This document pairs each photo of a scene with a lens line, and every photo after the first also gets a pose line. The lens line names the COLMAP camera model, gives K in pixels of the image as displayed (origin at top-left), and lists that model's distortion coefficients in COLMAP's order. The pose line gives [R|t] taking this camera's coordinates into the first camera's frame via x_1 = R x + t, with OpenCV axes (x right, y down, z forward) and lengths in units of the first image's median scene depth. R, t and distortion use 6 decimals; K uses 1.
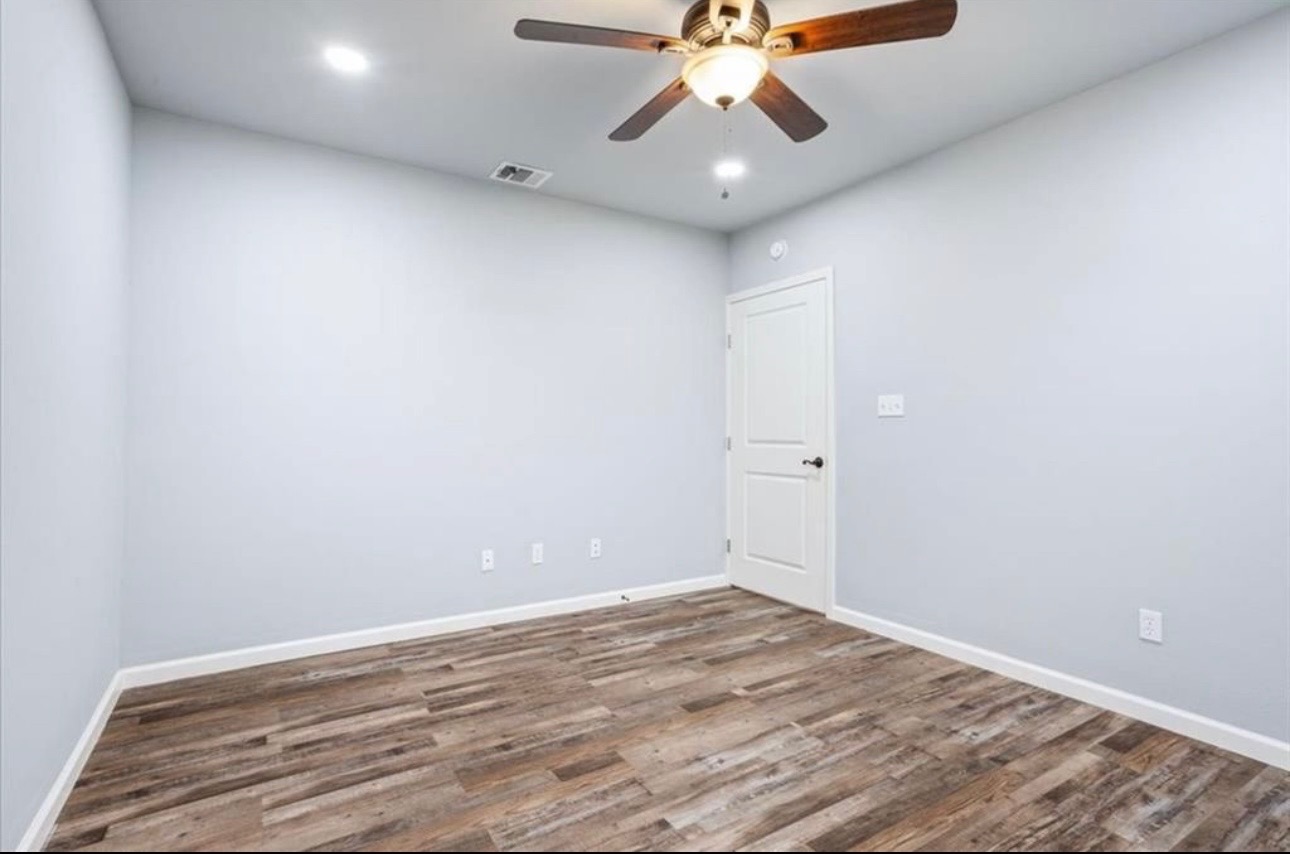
lens RADIAL K [[615.0, 0, 655.4], [0, 615.0, 427.5], [0, 0, 1]] dist [0.005718, 0.000559]
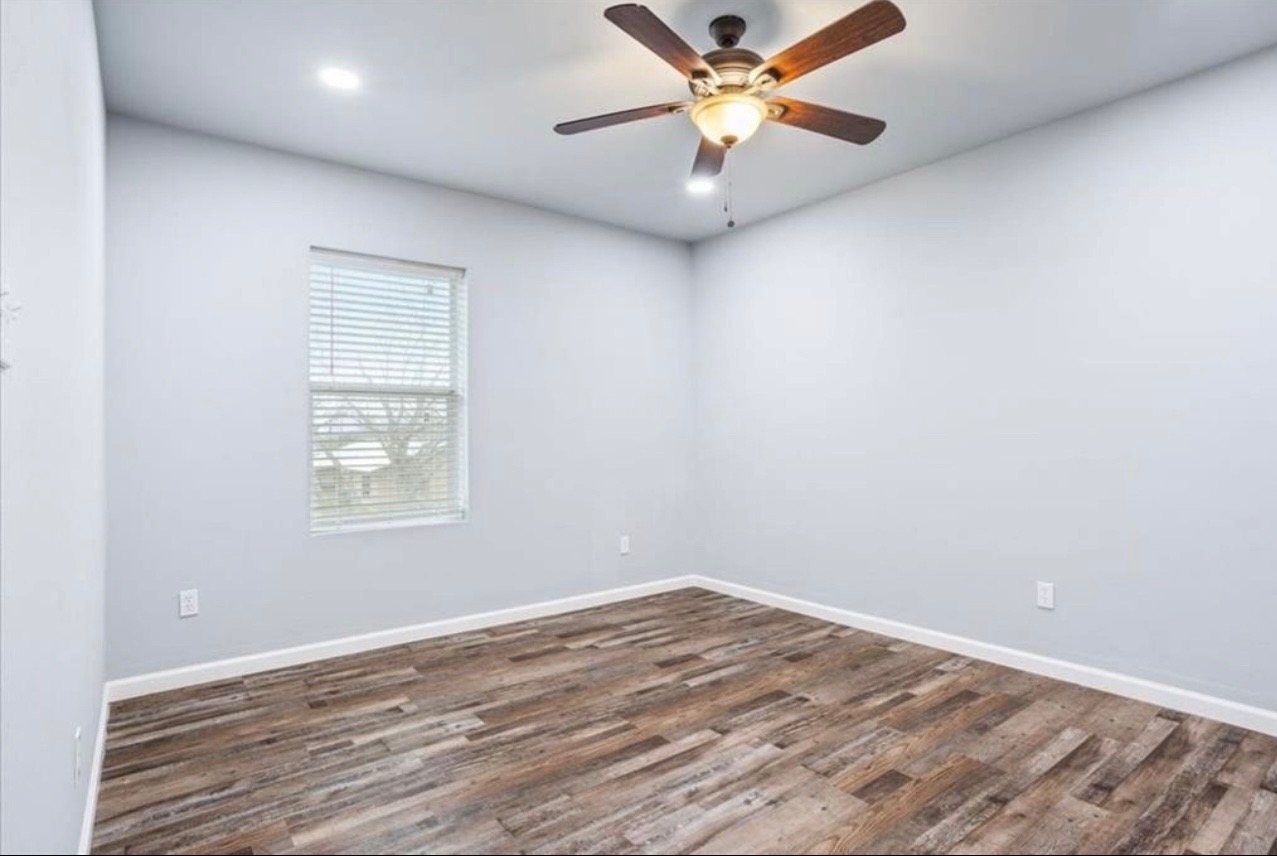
lens RADIAL K [[643.3, 0, 638.9], [0, 643.3, 425.1], [0, 0, 1]] dist [-0.001227, -0.000031]
pose [[-0.997582, 0.005856, -0.069245, 0.330324], [0.006934, 0.999858, -0.015334, 0.003127], [0.069146, -0.015777, -0.997482, 1.953544]]
